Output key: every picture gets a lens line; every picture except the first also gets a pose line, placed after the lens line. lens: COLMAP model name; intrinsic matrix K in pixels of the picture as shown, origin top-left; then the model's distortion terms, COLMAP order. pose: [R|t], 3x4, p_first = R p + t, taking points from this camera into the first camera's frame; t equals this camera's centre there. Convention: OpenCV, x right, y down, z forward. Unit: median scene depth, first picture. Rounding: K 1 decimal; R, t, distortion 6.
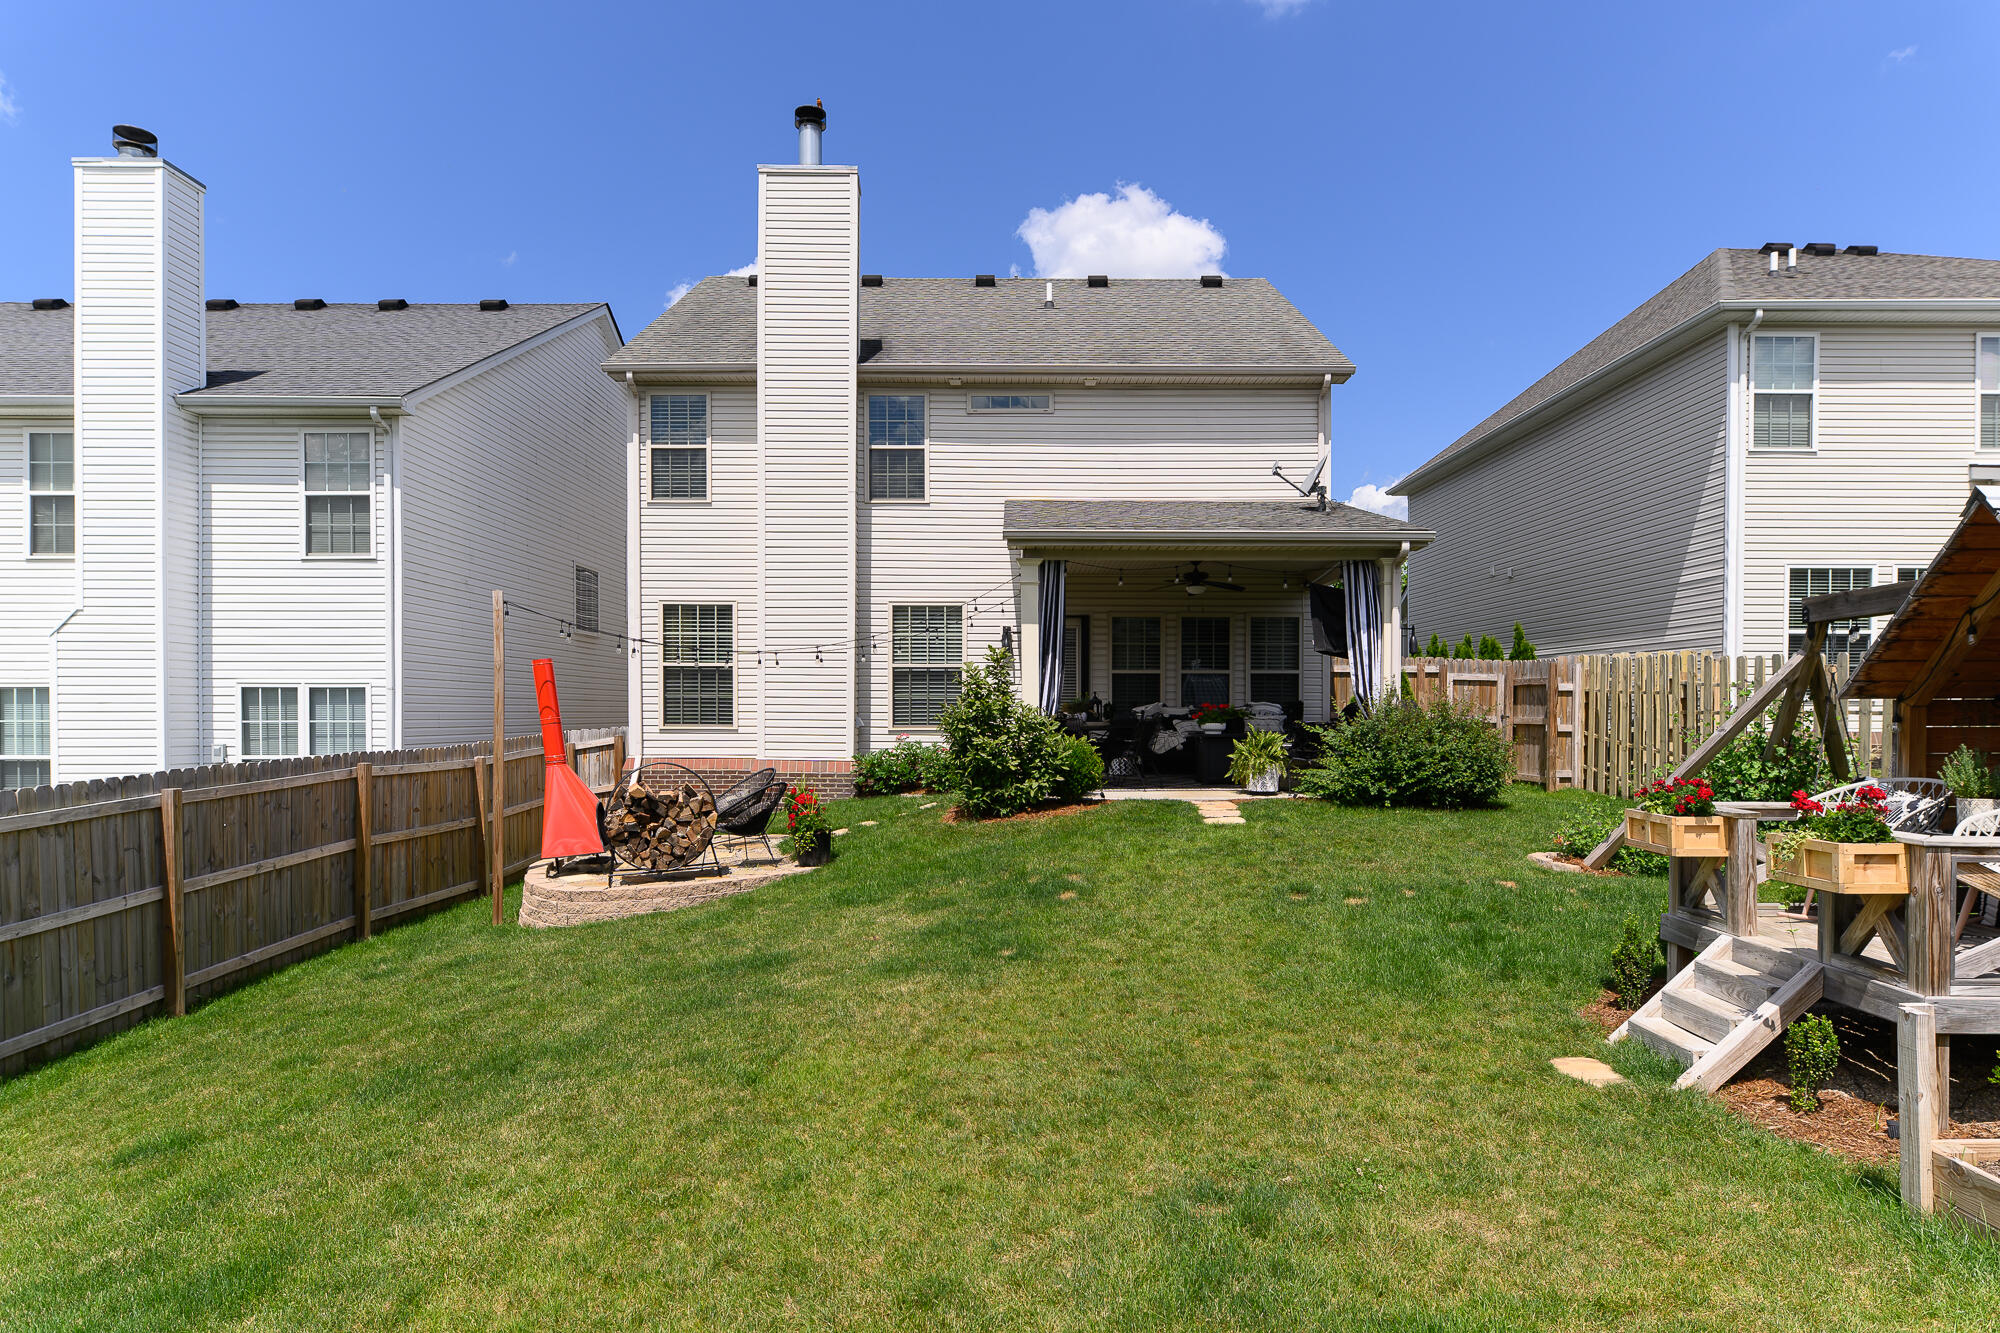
lens RADIAL K [[1165.3, 0, 1002.8], [0, 1165.3, 735.0], [0, 0, 1]] dist [-0.000544, 0.000112]
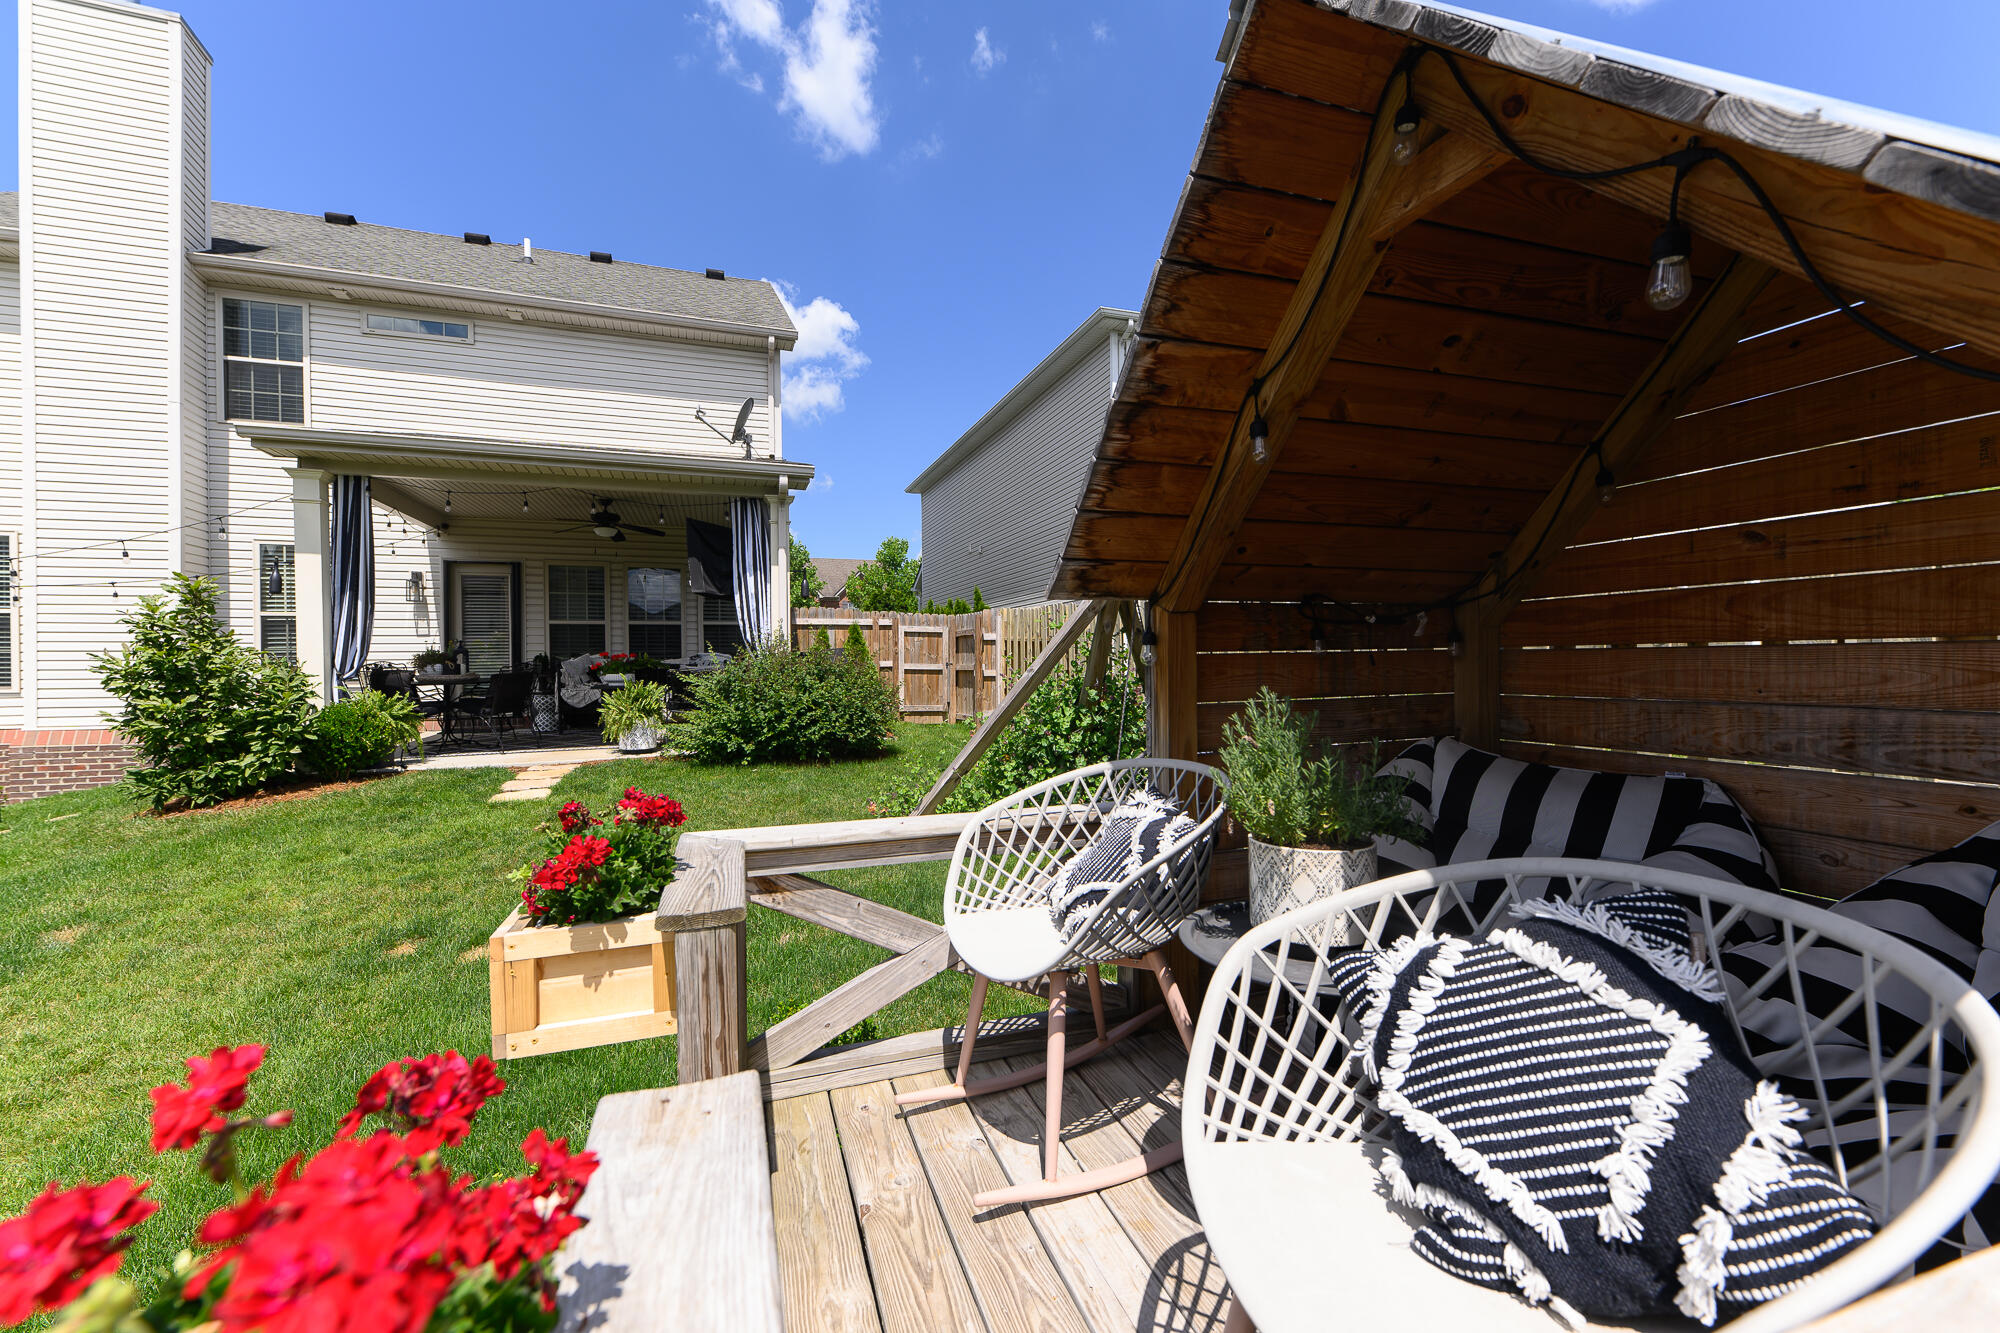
lens RADIAL K [[807.1, 0, 1005.9], [0, 807.1, 677.2], [0, 0, 1]] dist [0.001451, 0.000080]
pose [[0.936081, -0.018704, 0.351287, 0.272040], [0.021329, 0.999766, -0.003606, 0.001506], [-0.351137, 0.010868, 0.936261, 0.321644]]
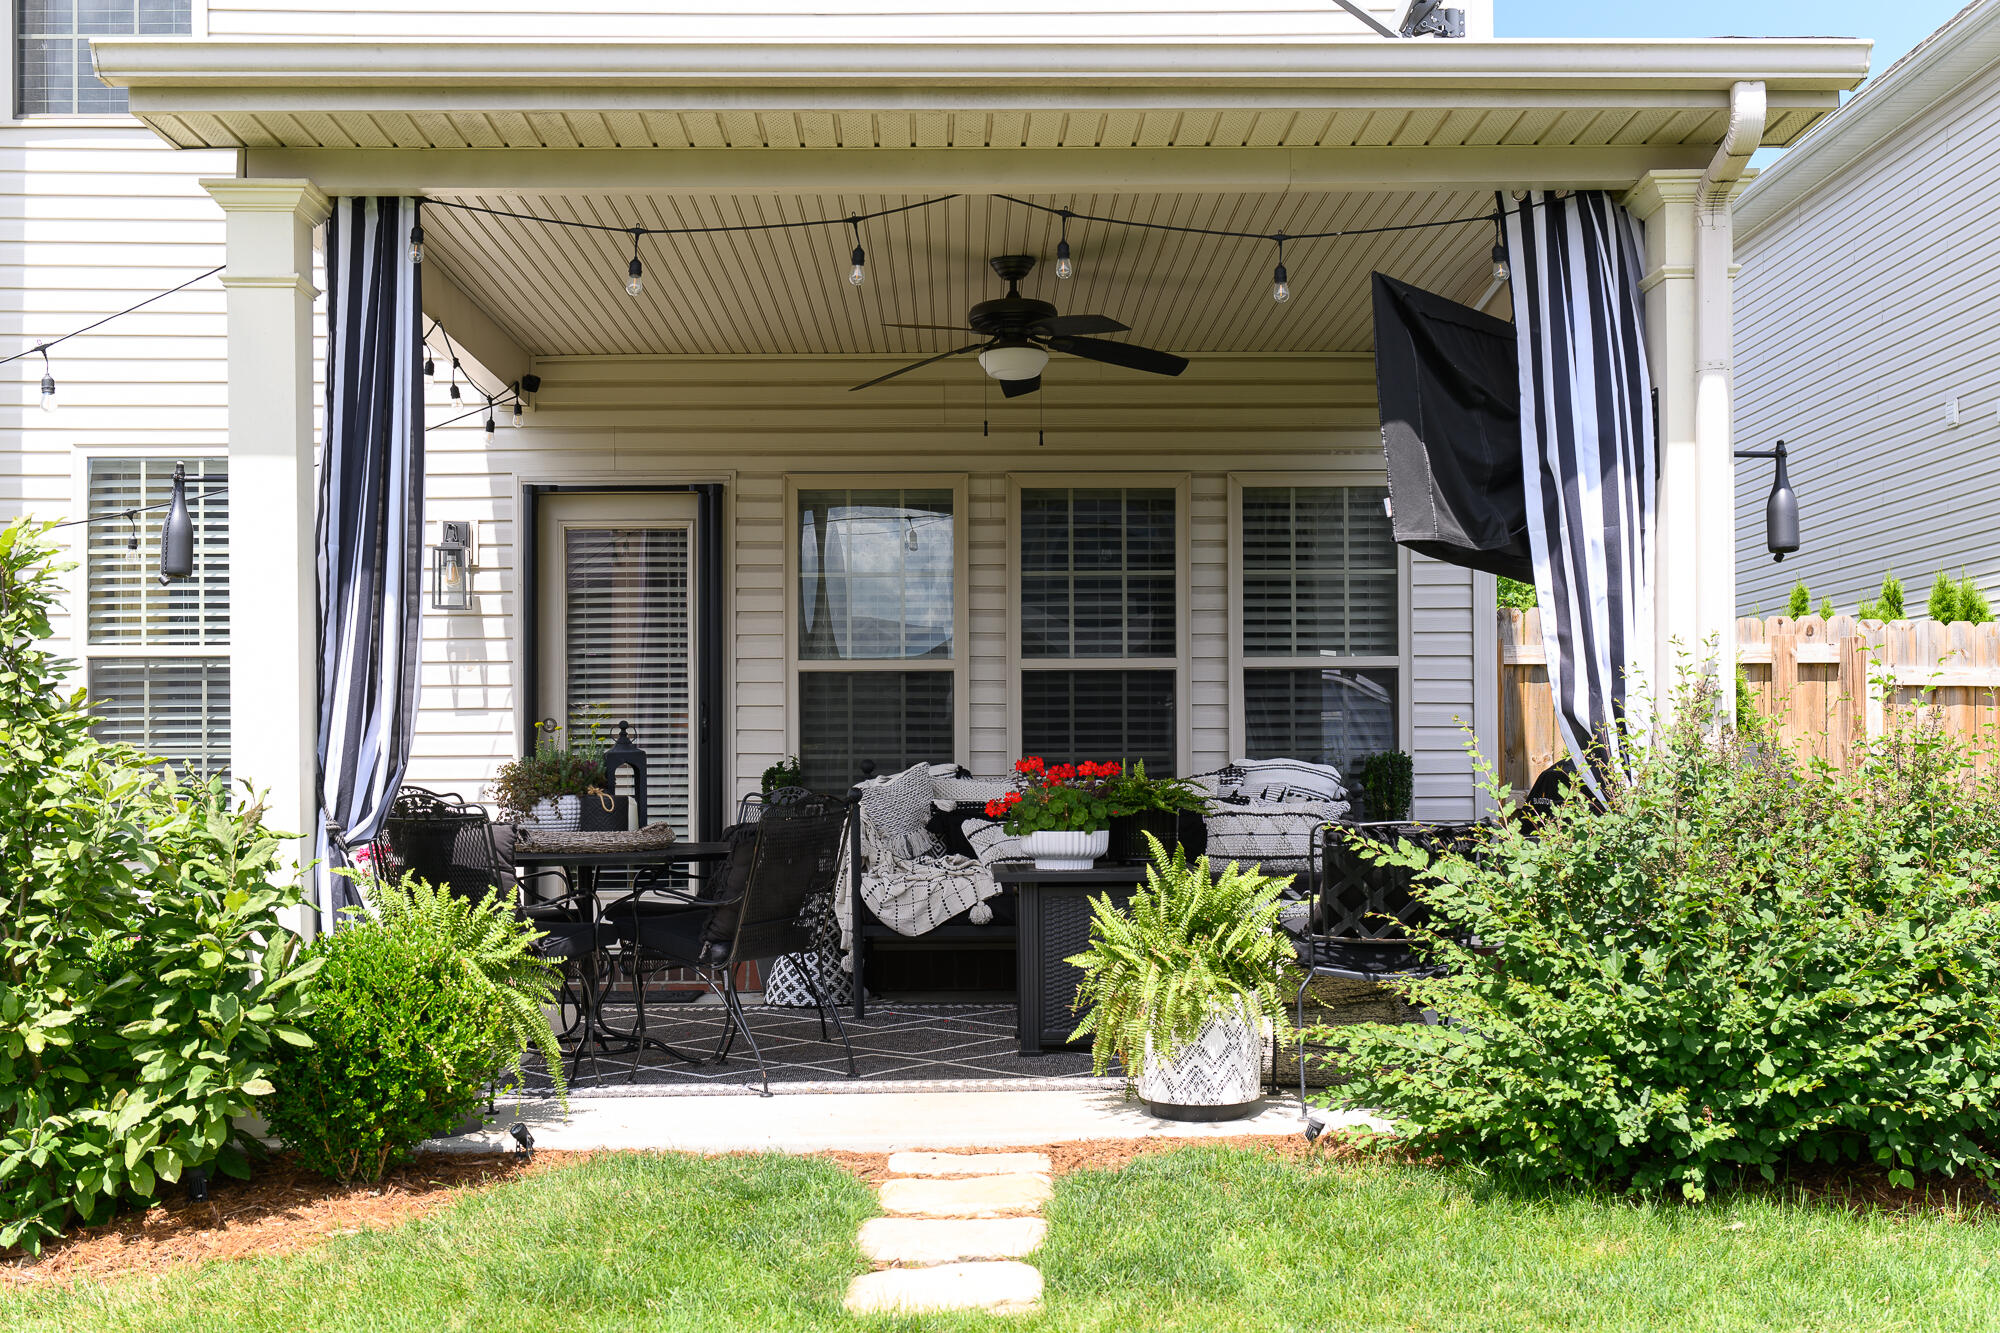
lens RADIAL K [[2282.1, 0, 996.9], [0, 2282.1, 814.7], [0, 0, 1]] dist [-0.005683, 0.008901]
pose [[0.999524, -0.009284, 0.029434, 0.165376], [0.009712, 0.999849, -0.014440, -0.007041], [-0.029295, 0.014719, 0.999462, 0.506943]]
